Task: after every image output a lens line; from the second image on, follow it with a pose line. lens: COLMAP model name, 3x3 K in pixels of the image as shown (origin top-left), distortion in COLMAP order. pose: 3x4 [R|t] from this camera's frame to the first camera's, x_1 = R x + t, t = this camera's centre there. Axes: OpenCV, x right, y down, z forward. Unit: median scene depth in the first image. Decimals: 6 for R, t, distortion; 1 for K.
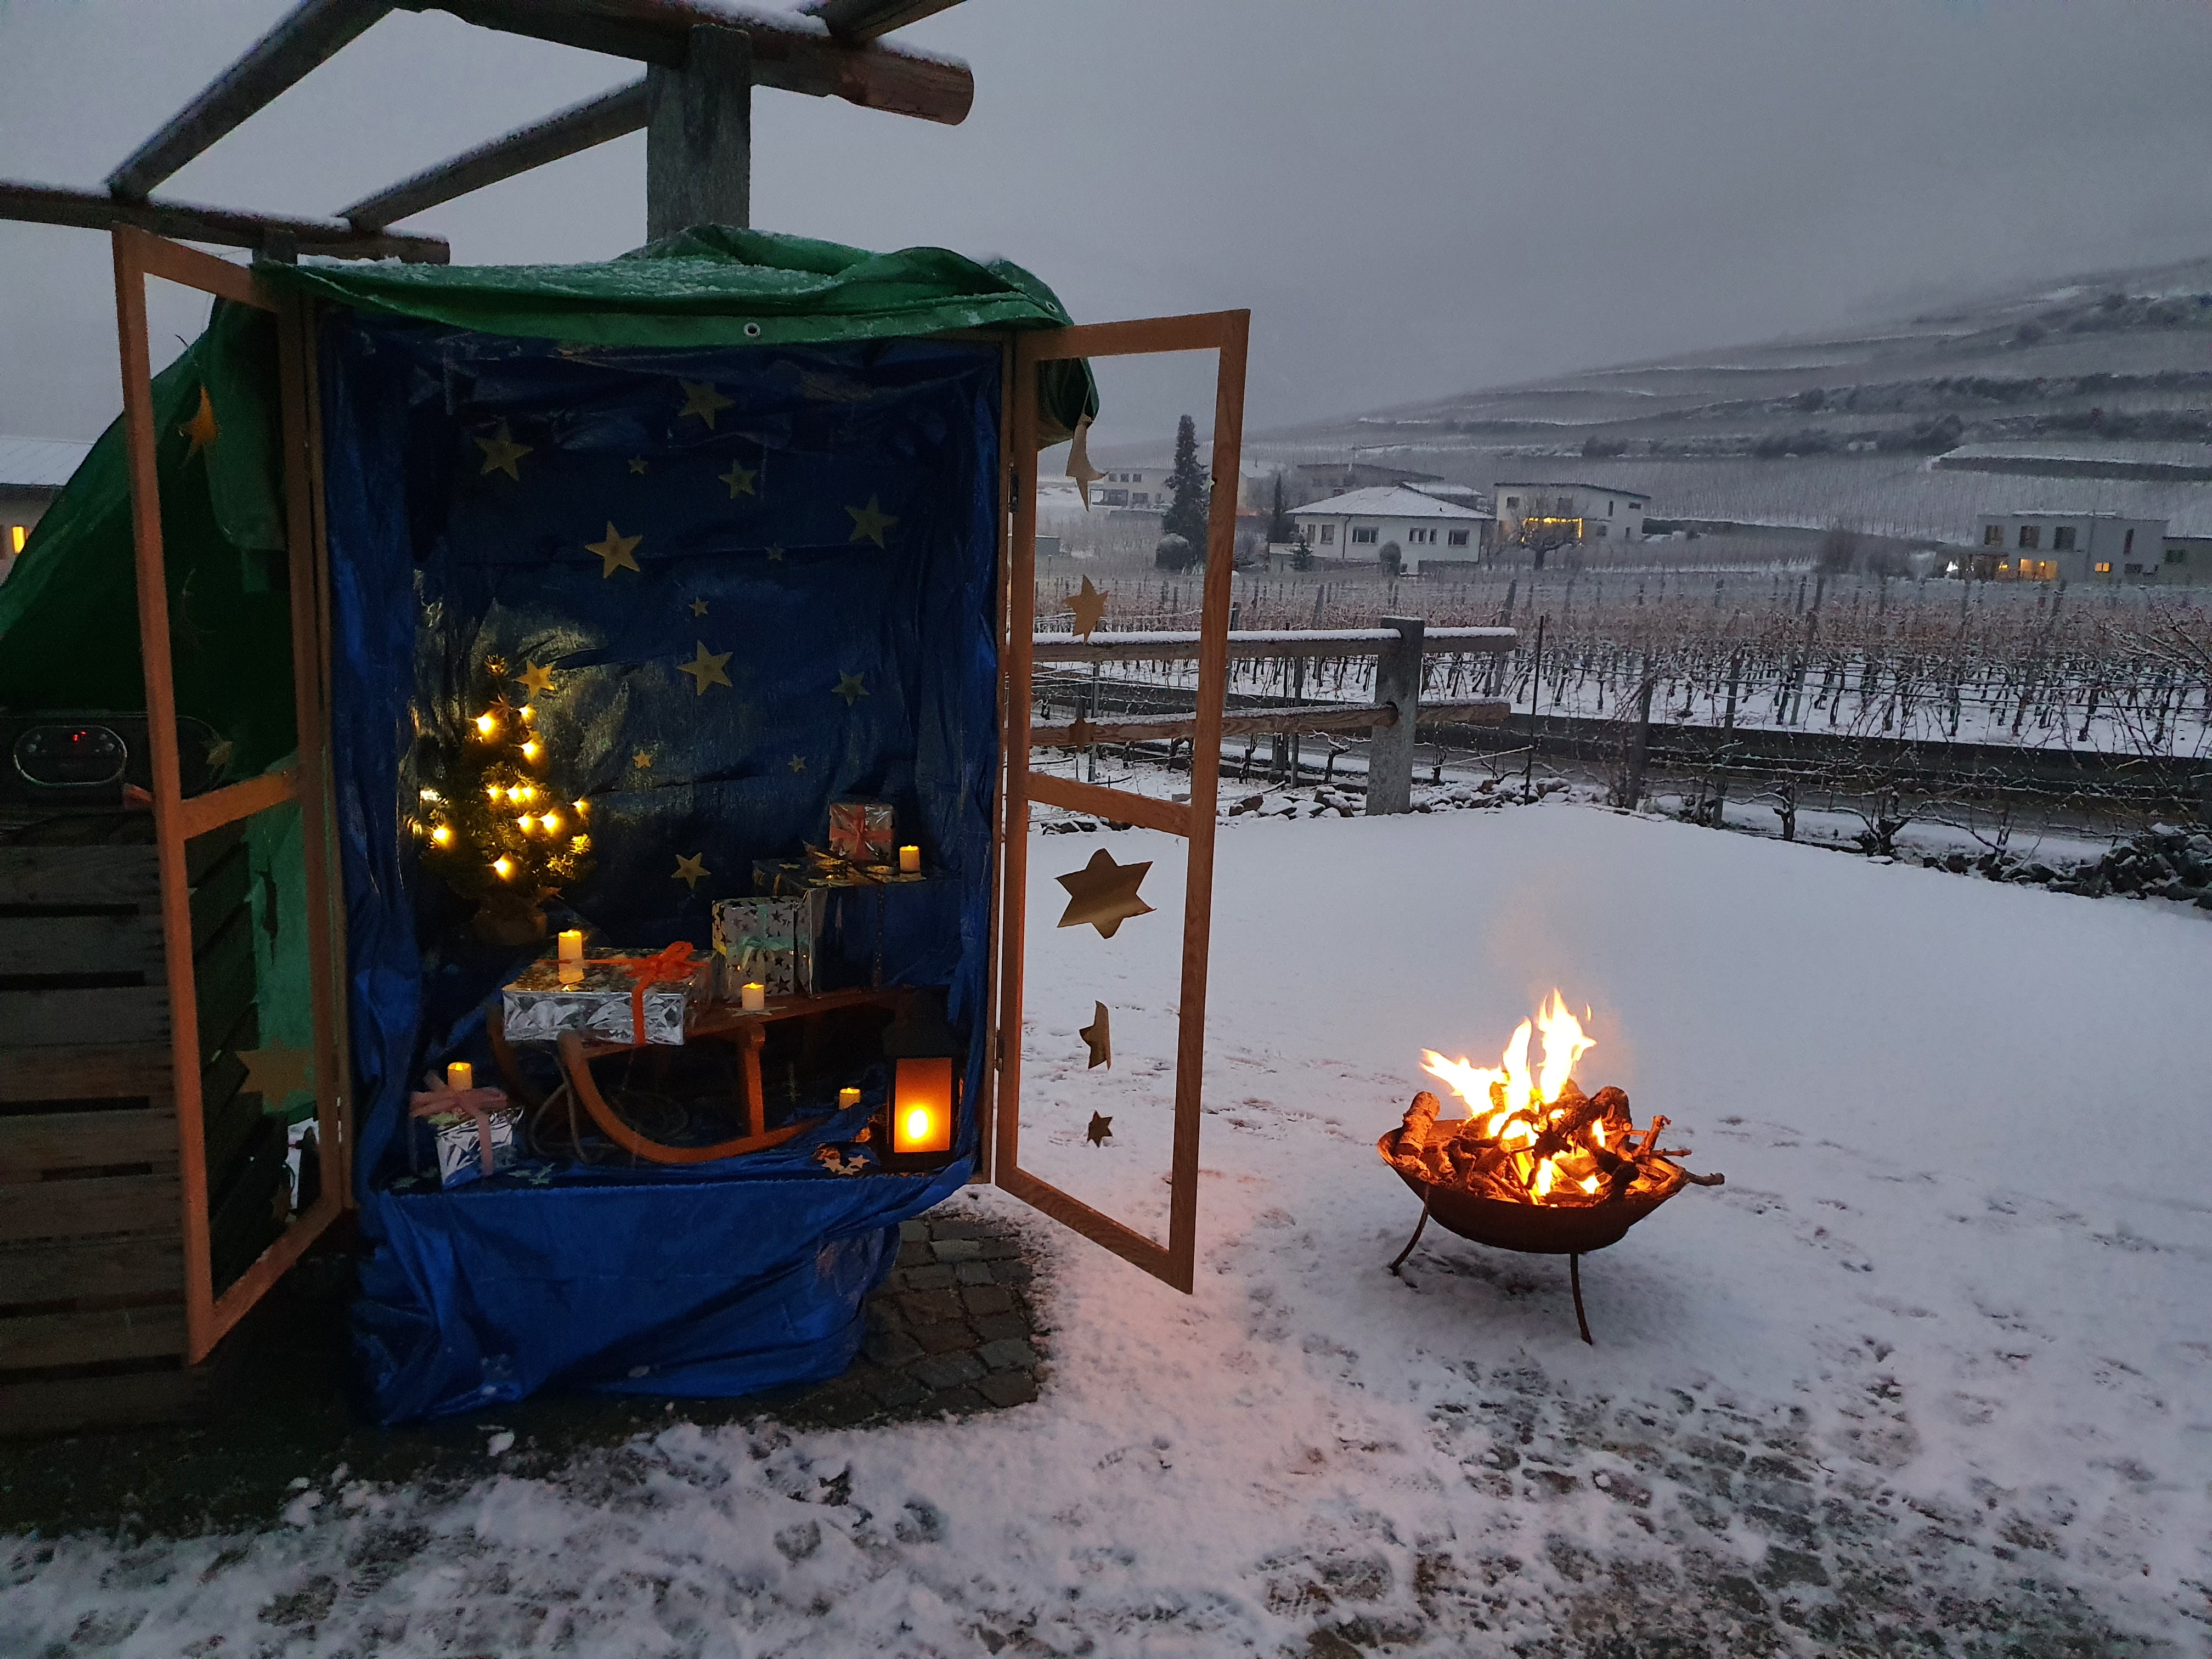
lens RADIAL K [[1710.1, 0, 1106.5], [0, 1710.1, 850.7], [0, 0, 1]] dist [0.048567, -0.040228]
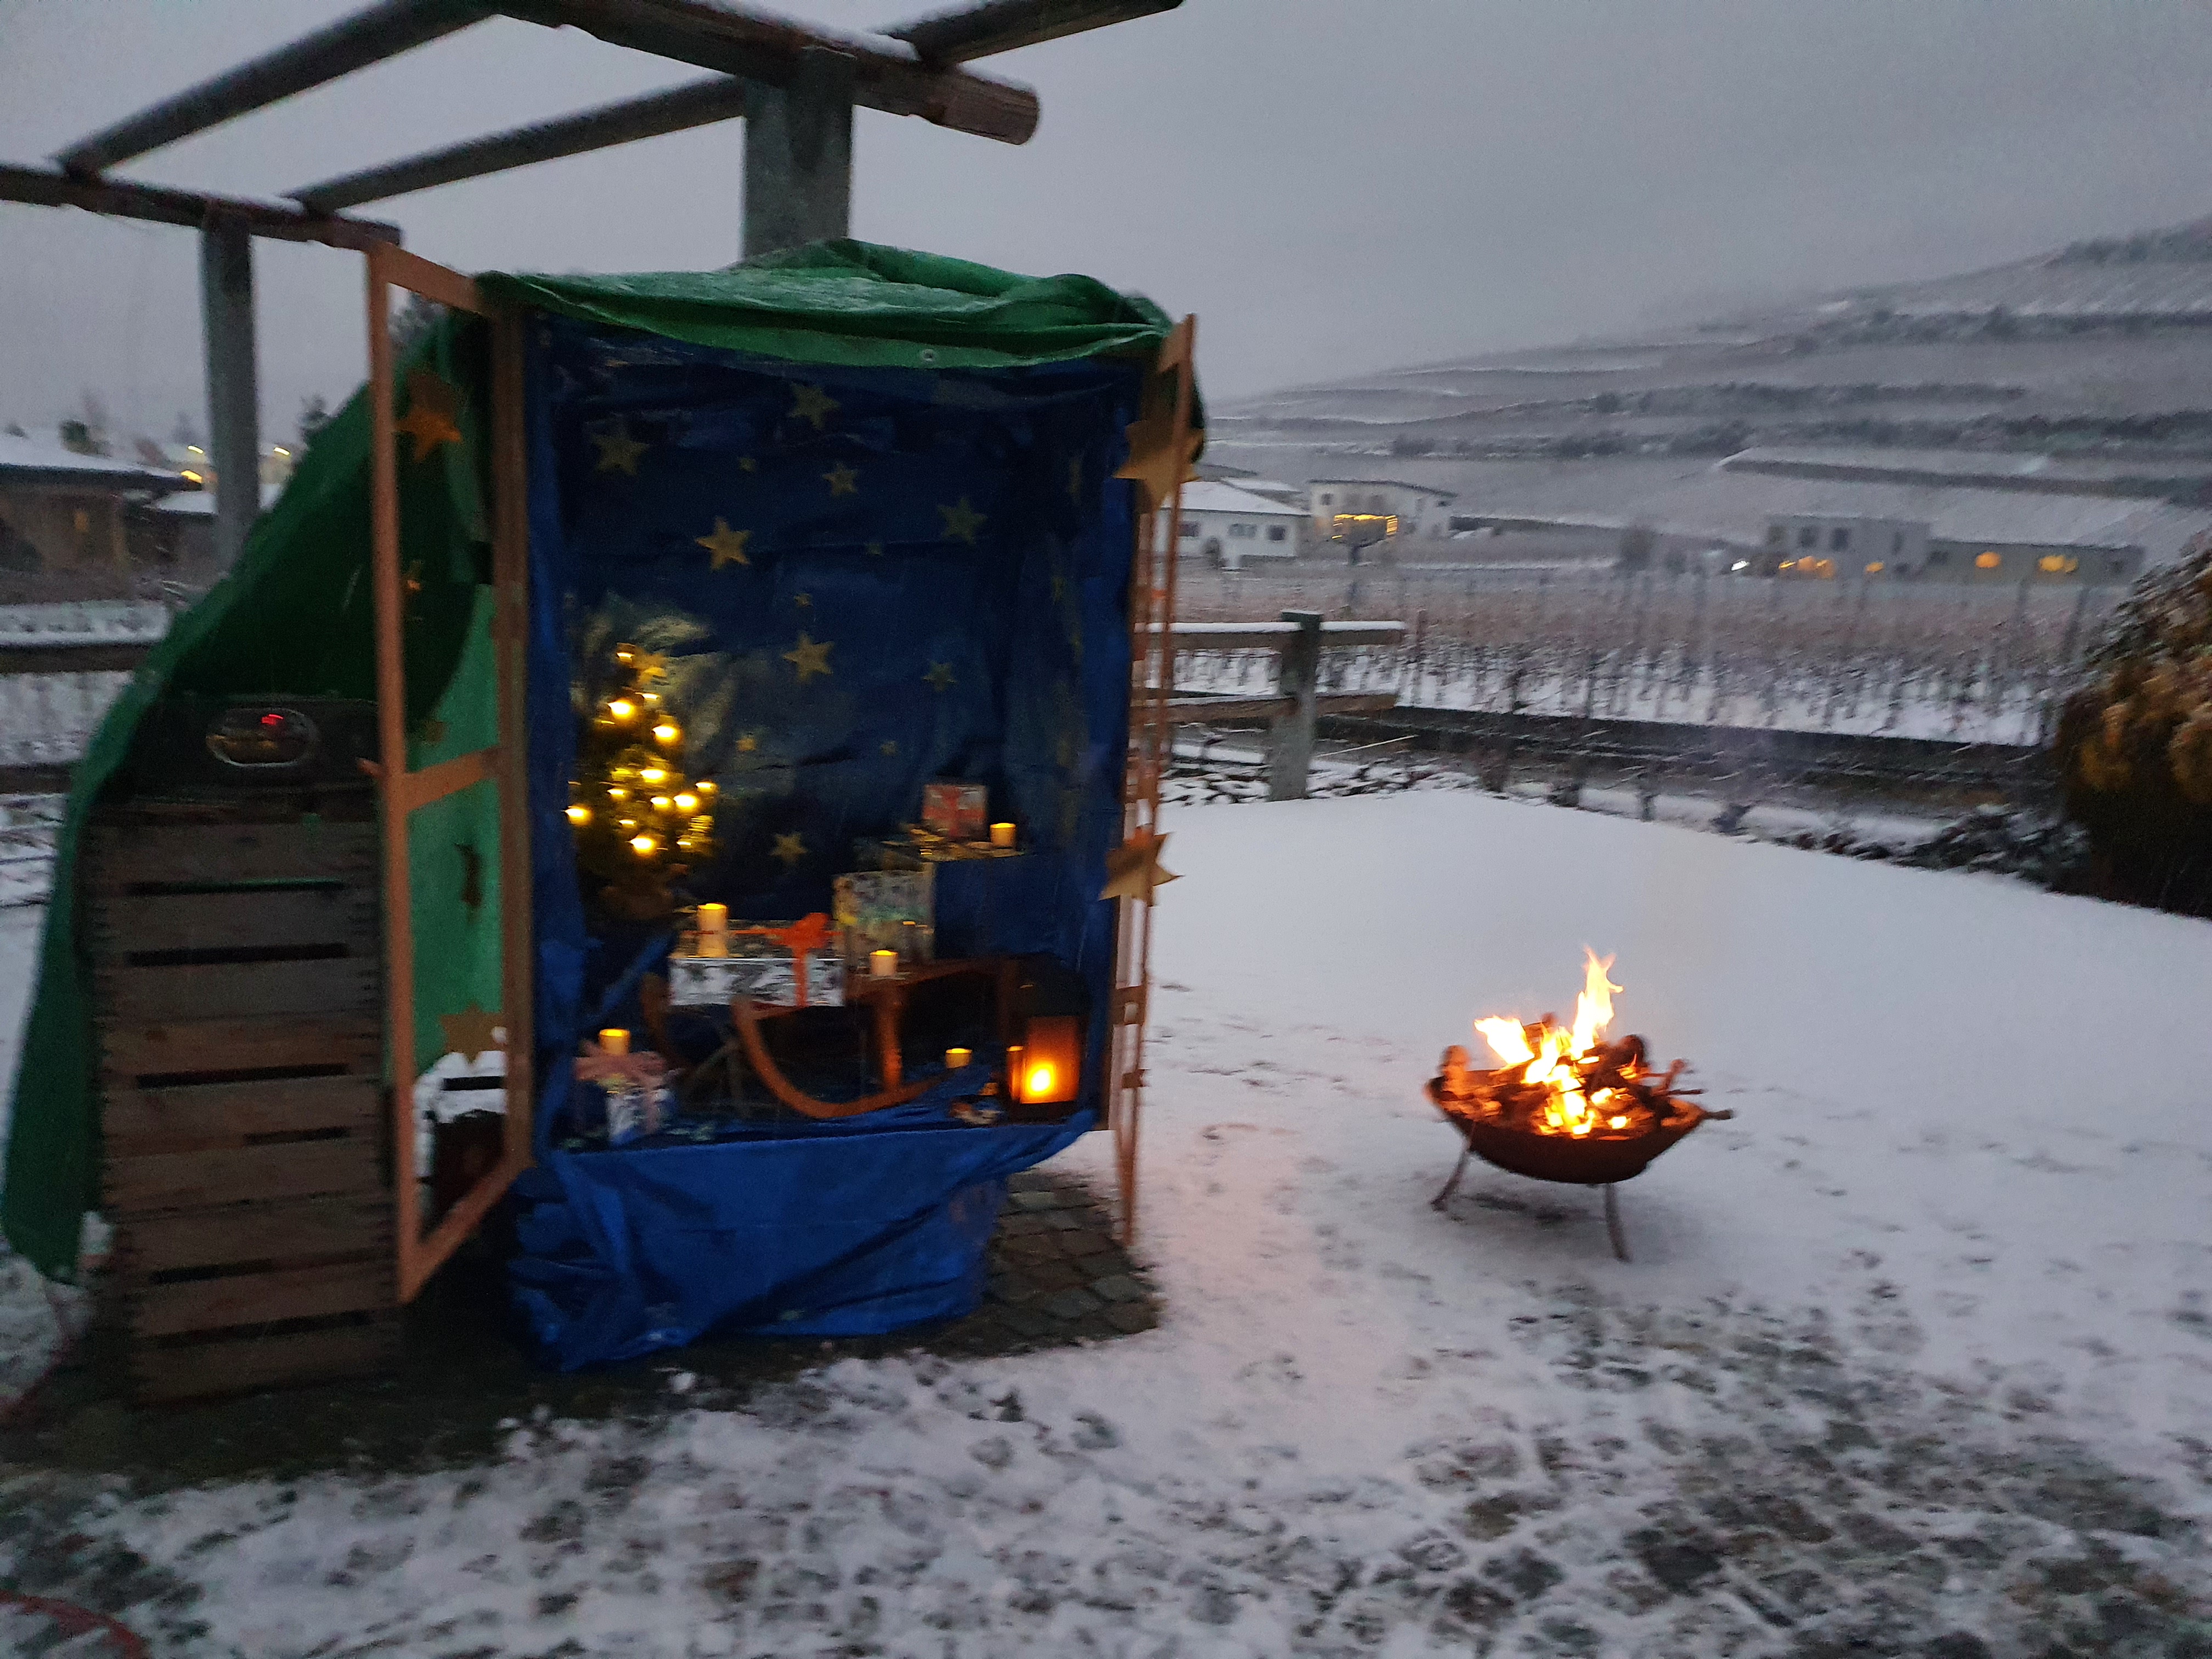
lens RADIAL K [[1710.1, 0, 1113.4], [0, 1710.1, 853.6], [0, 0, 1]] dist [0.048567, -0.040228]
pose [[0.993893, -0.009164, 0.109966, -0.183160], [0.008356, 0.999935, 0.007799, 0.009361], [-0.110031, -0.006832, 0.993905, -0.079397]]
